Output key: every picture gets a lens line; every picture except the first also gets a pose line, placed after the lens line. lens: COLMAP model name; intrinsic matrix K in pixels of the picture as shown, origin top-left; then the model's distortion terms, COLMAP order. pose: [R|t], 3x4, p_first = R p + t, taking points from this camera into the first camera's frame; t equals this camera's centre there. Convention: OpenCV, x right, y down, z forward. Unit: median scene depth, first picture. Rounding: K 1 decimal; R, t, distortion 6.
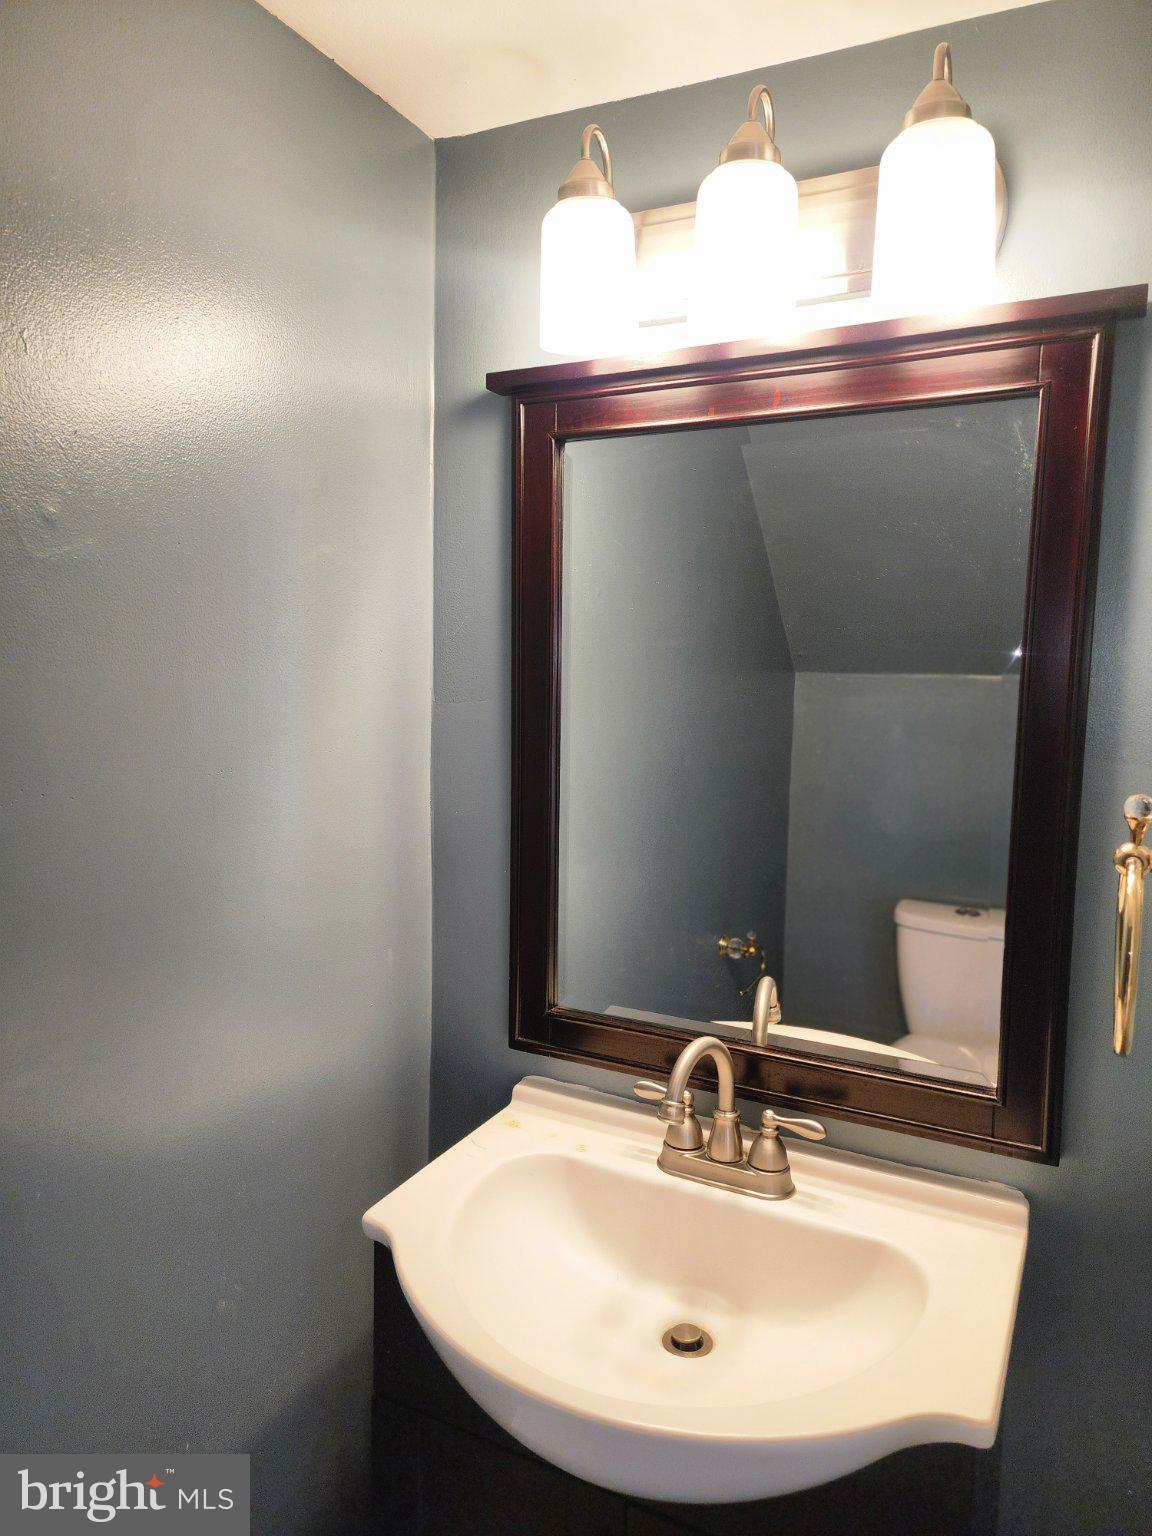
lens RADIAL K [[1029.7, 0, 578.6], [0, 1029.7, 753.4], [0, 0, 1]] dist [0.048398, -0.030022]
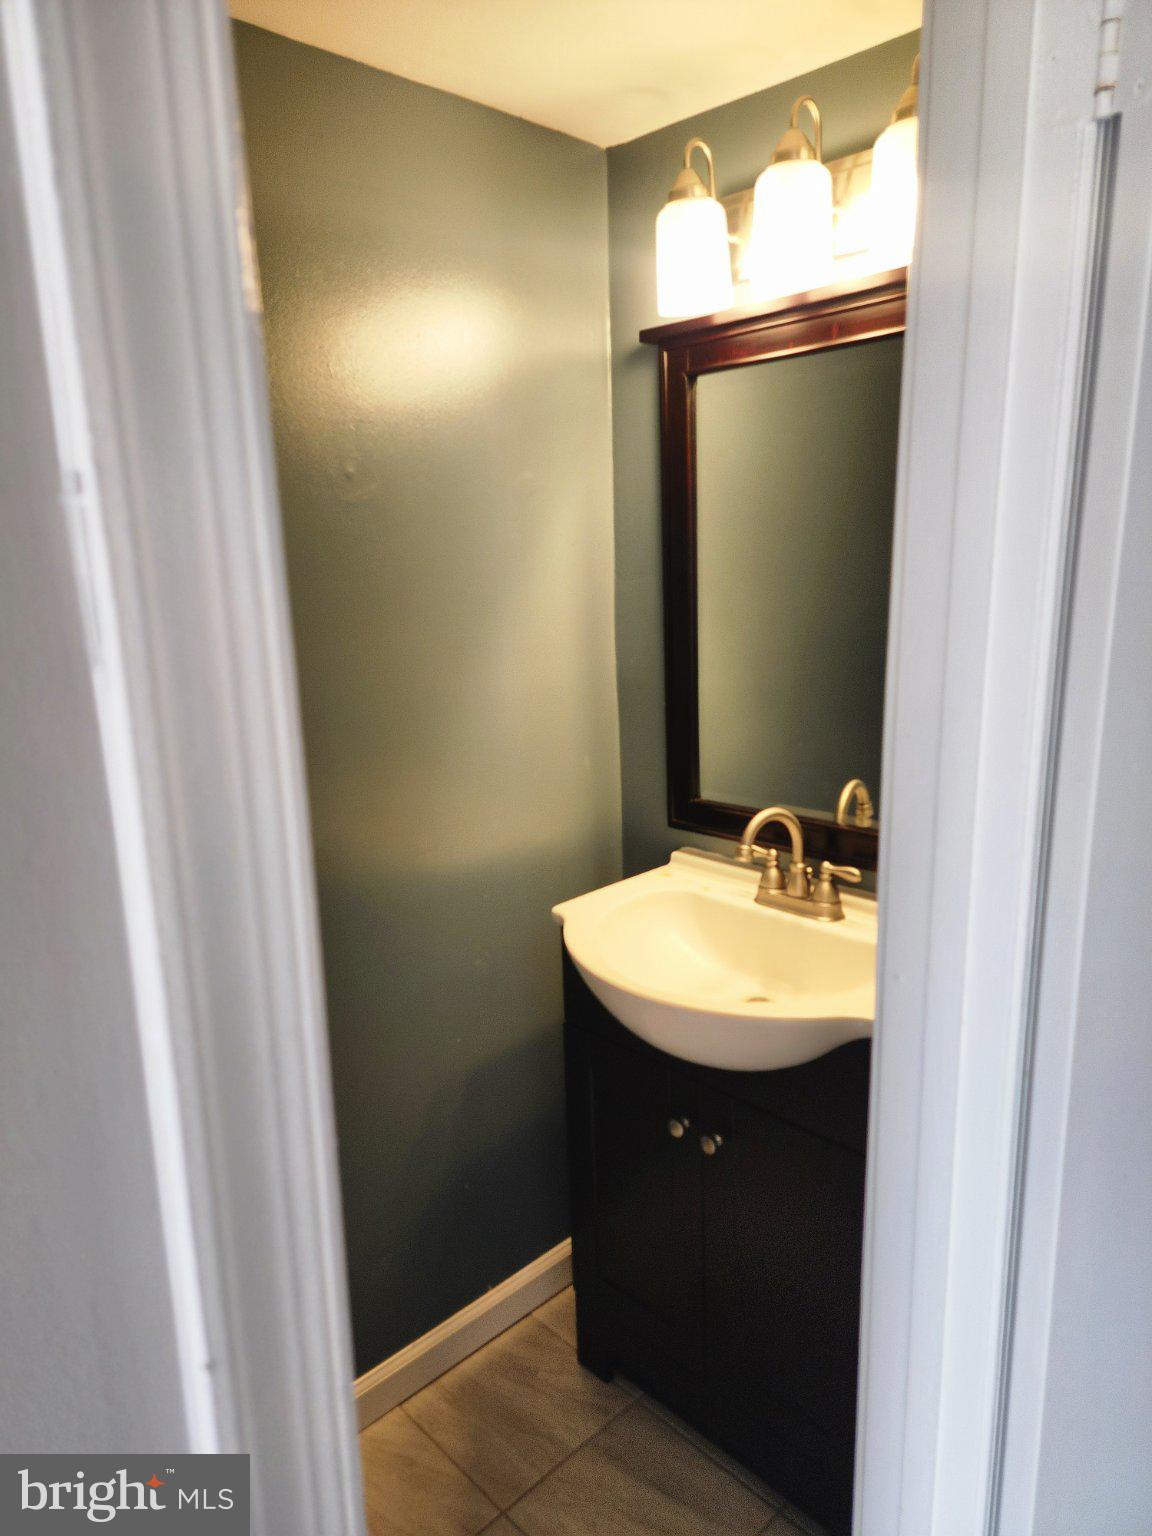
lens RADIAL K [[1029.7, 0, 578.2], [0, 1029.7, 778.4], [0, 0, 1]] dist [0.048398, -0.030022]
pose [[0.945248, 0.021462, -0.325648, 0.314123], [0.020682, 0.991890, 0.125404, 0.046700], [0.325698, -0.125273, 0.937138, -0.405252]]
